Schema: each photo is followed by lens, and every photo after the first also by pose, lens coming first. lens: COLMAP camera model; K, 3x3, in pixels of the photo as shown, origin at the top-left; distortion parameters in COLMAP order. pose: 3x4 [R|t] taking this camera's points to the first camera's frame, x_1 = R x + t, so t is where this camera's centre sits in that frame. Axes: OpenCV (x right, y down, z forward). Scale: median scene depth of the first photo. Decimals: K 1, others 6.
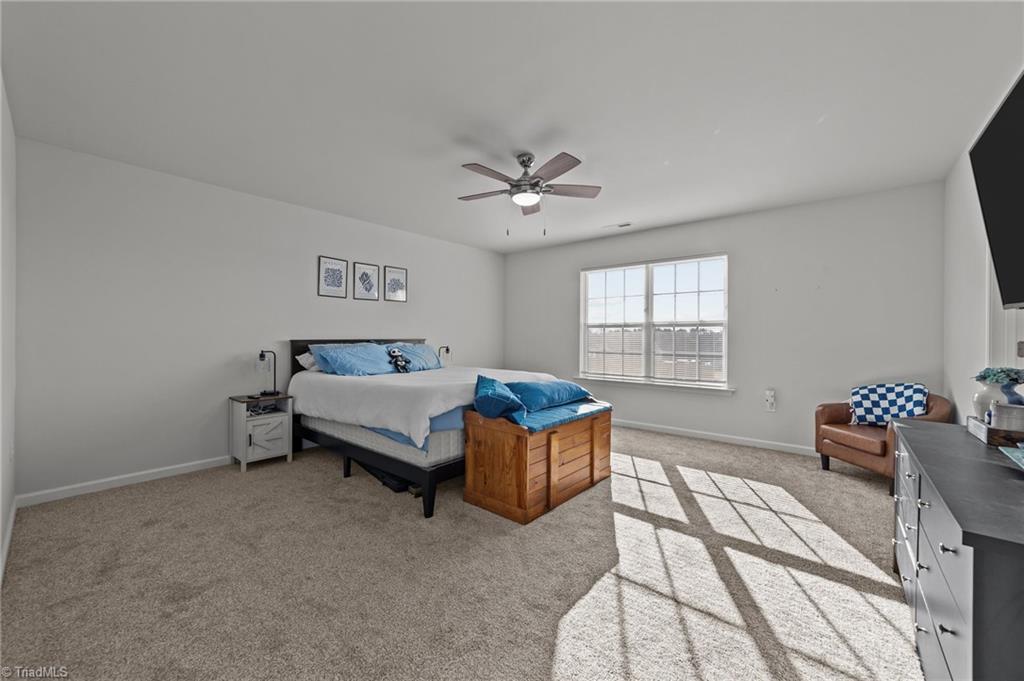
lens RADIAL K [[399.3, 0, 510.6], [0, 399.3, 331.4], [0, 0, 1]] dist [-0.003839, 0.000122]
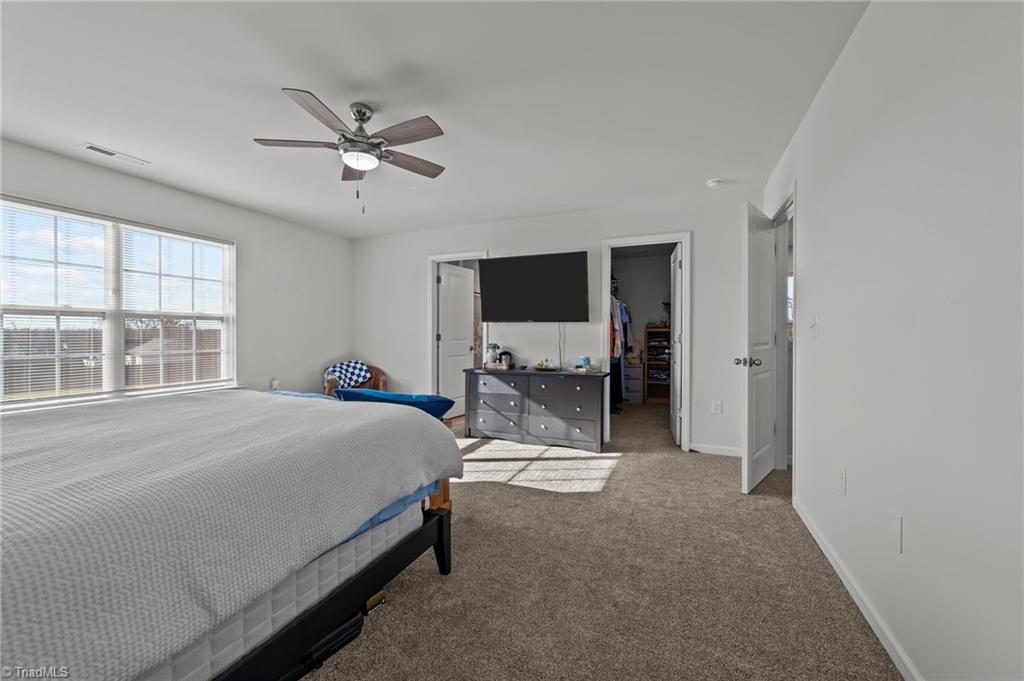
lens RADIAL K [[399.3, 0, 510.6], [0, 399.3, 331.4], [0, 0, 1]] dist [-0.003839, 0.000122]
pose [[-0.287484, -0.001700, 0.957784, -0.554722], [-0.015457, 0.999876, -0.002865, 0.004309], [-0.957661, -0.015629, -0.287475, 0.632355]]
